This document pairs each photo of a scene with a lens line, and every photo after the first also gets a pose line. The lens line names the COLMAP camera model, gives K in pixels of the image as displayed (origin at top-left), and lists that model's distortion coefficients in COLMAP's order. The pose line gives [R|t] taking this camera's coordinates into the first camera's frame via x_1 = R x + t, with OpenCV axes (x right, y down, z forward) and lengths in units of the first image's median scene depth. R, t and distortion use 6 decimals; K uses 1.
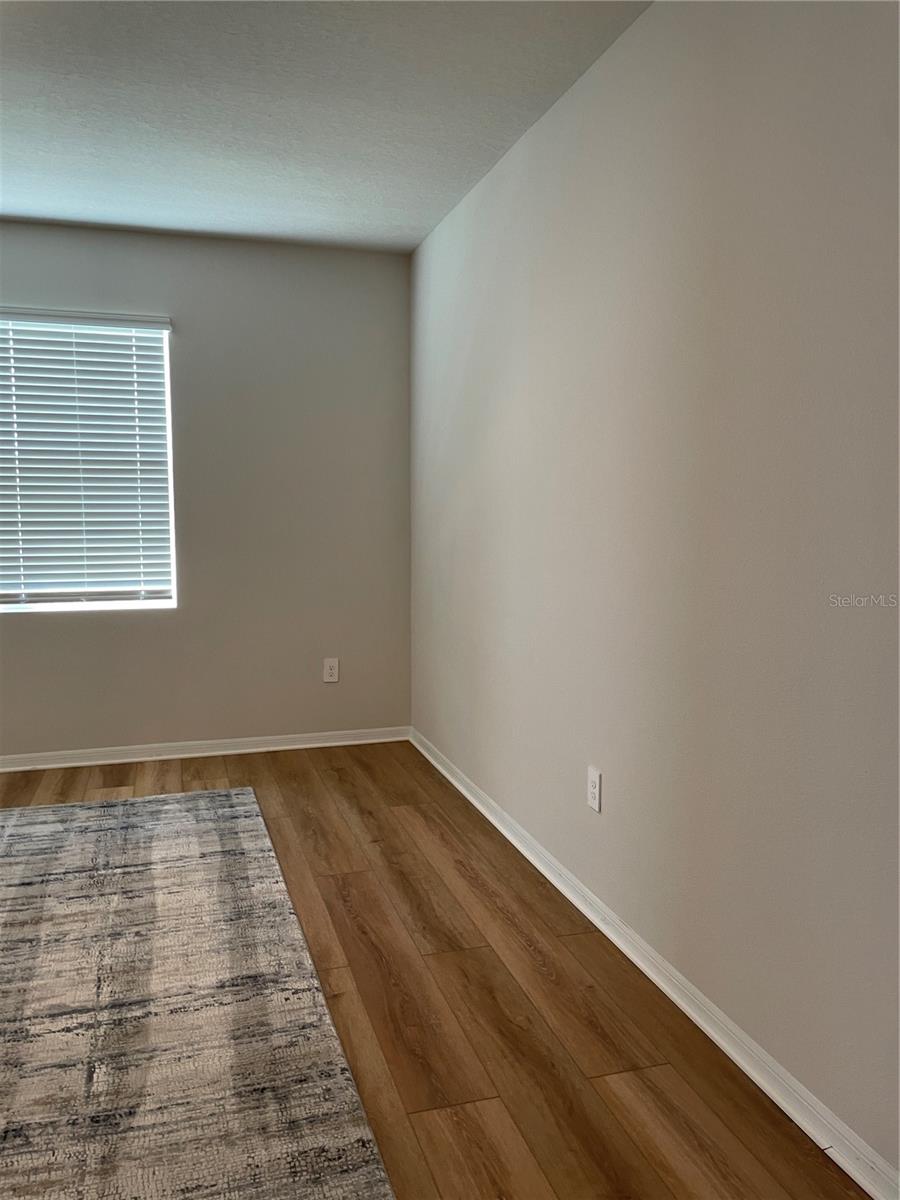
lens RADIAL K [[909.5, 0, 440.5], [0, 909.5, 591.4], [0, 0, 1]] dist [0.092451, -0.124924]
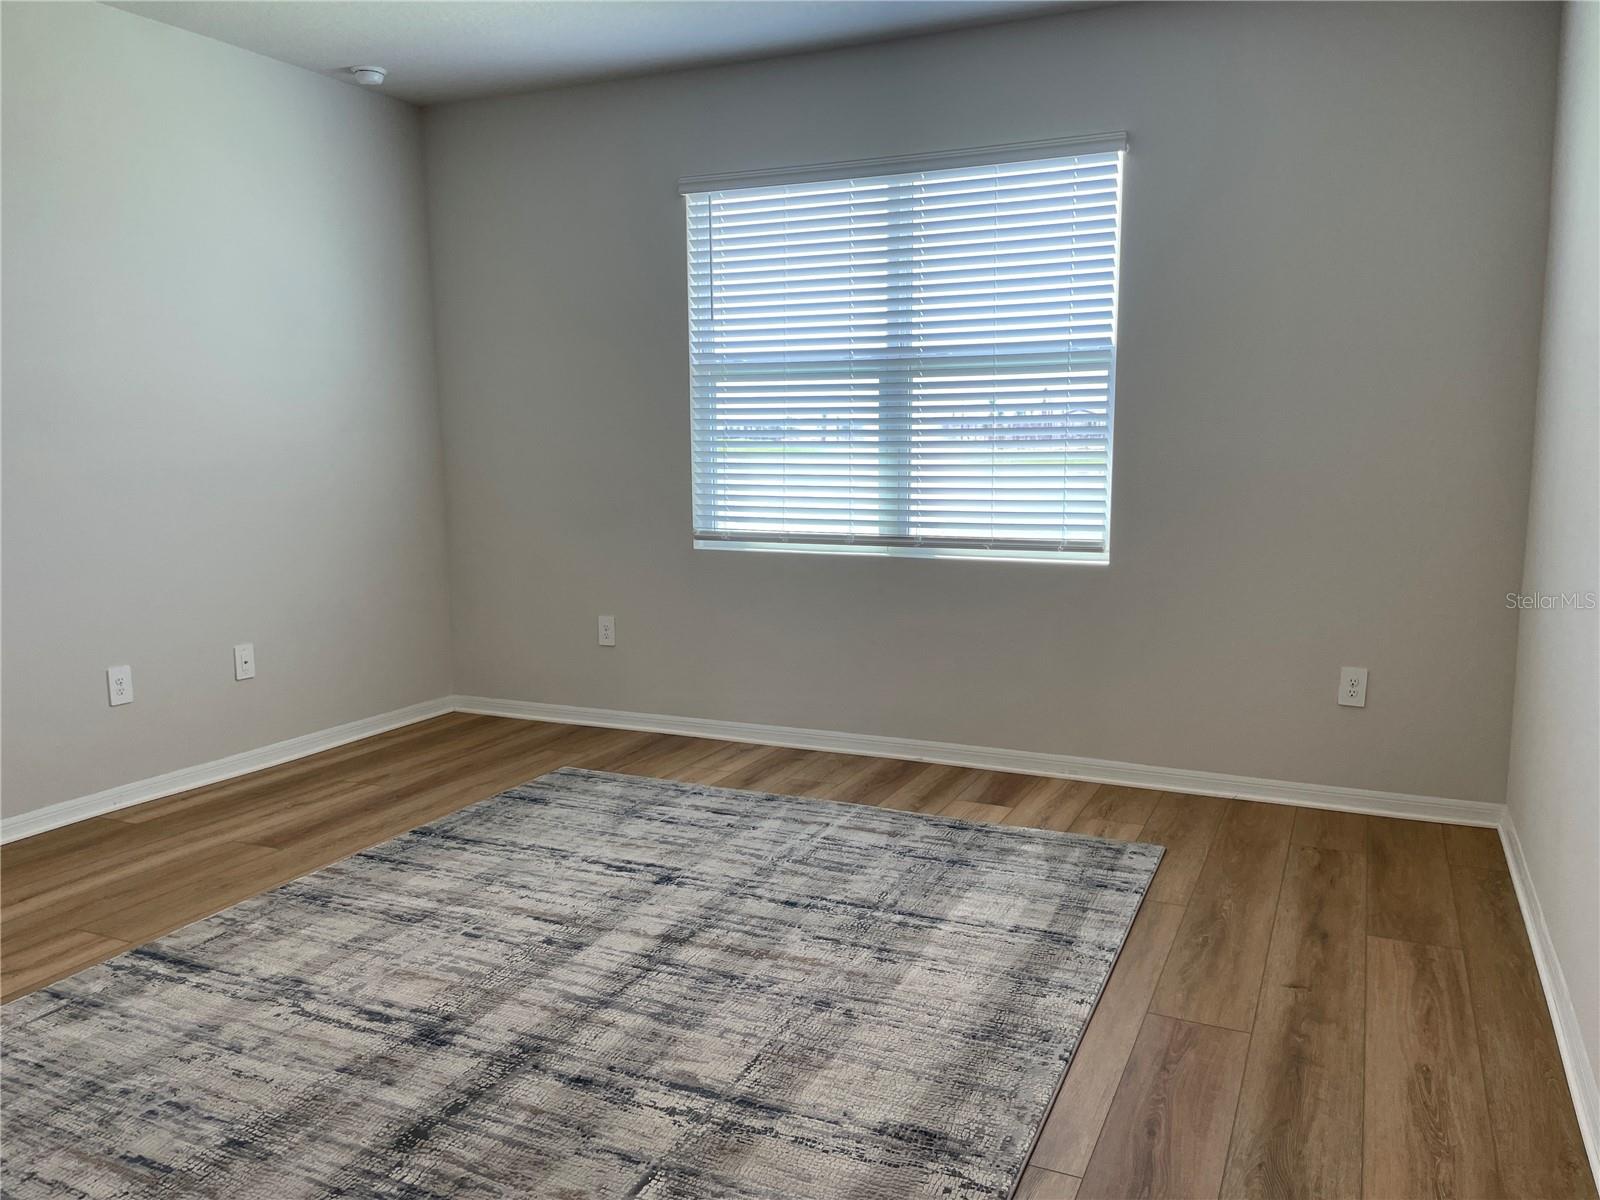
lens RADIAL K [[1212.7, 0, 803.5], [0, 1212.7, 605.5], [0, 0, 1]] dist [0.092451, -0.124924]
pose [[0.750903, 0.087434, -0.654599, 0.205851], [-0.055479, 0.996045, 0.069400, -0.004467], [0.658078, -0.015796, 0.752784, 0.237059]]
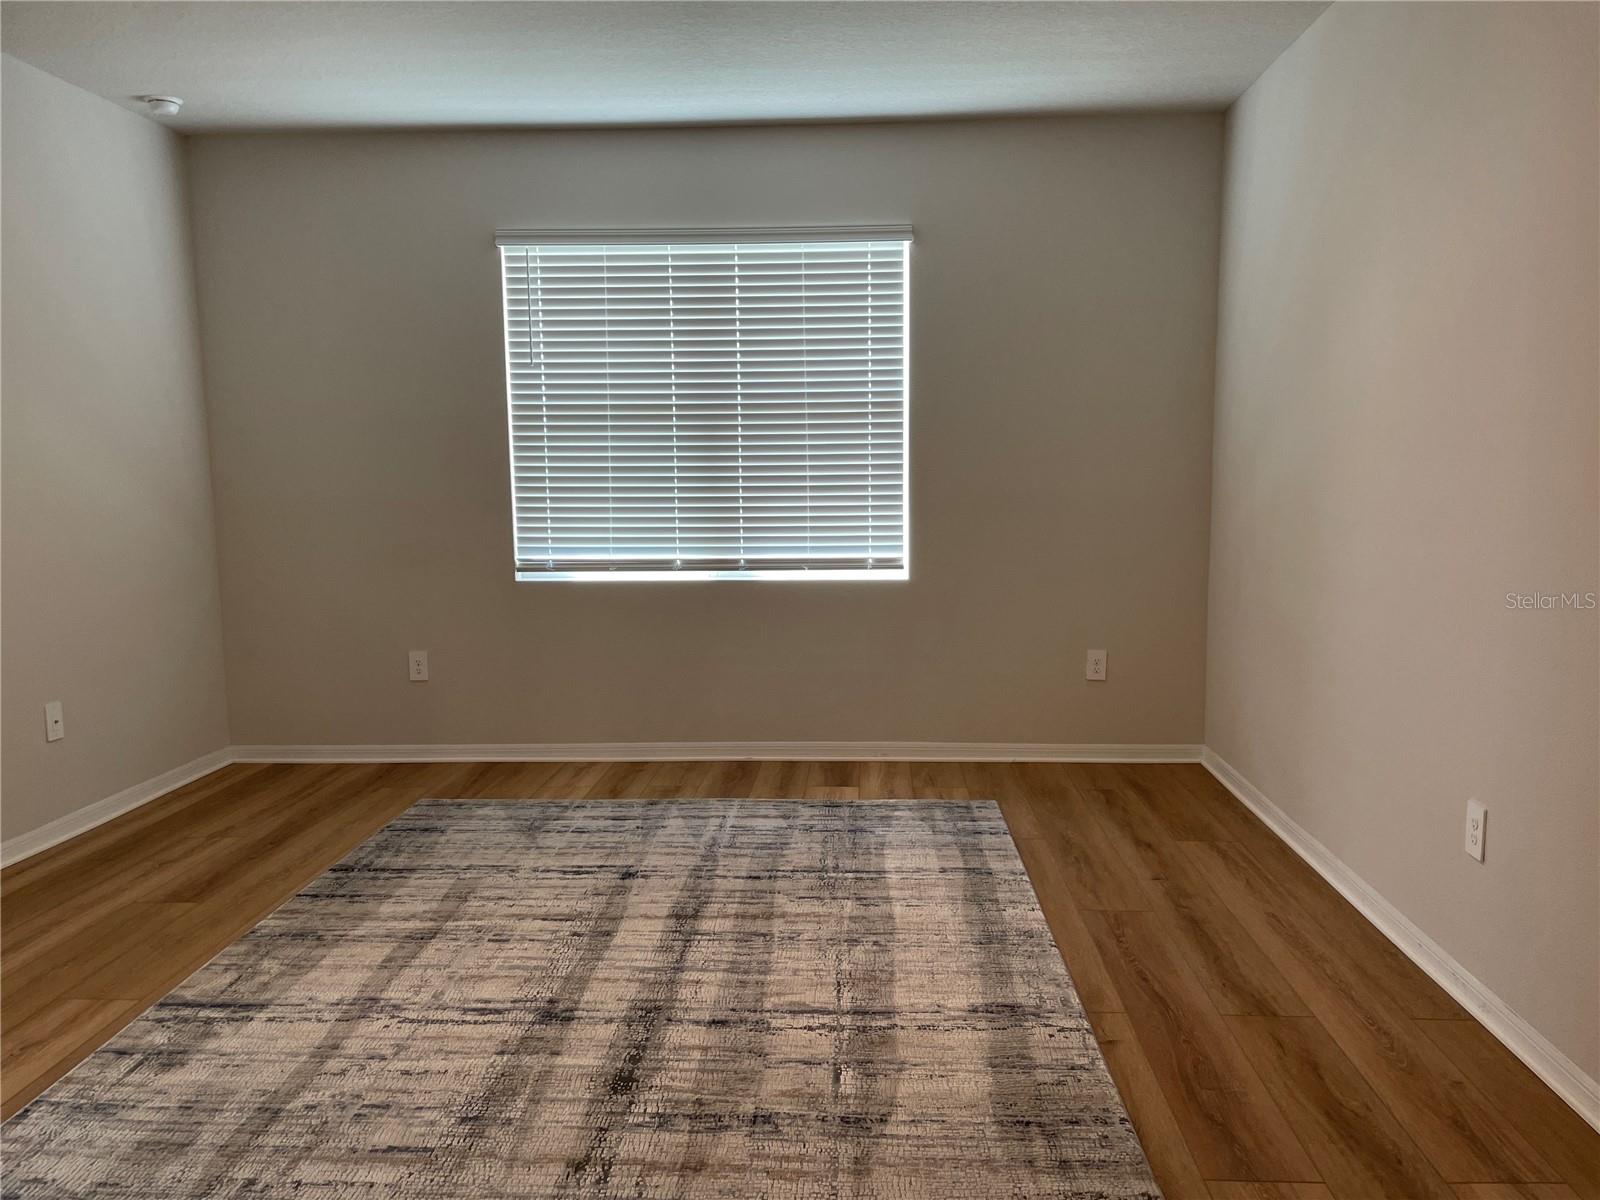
lens RADIAL K [[1212.7, 0, 812.2], [0, 1212.7, 605.8], [0, 0, 1]] dist [0.092451, -0.124924]
pose [[0.943025, 0.029092, -0.331447, -0.009451], [-0.020395, 0.999351, 0.029688, 0.015776], [0.332096, -0.021237, 0.943007, -0.091098]]
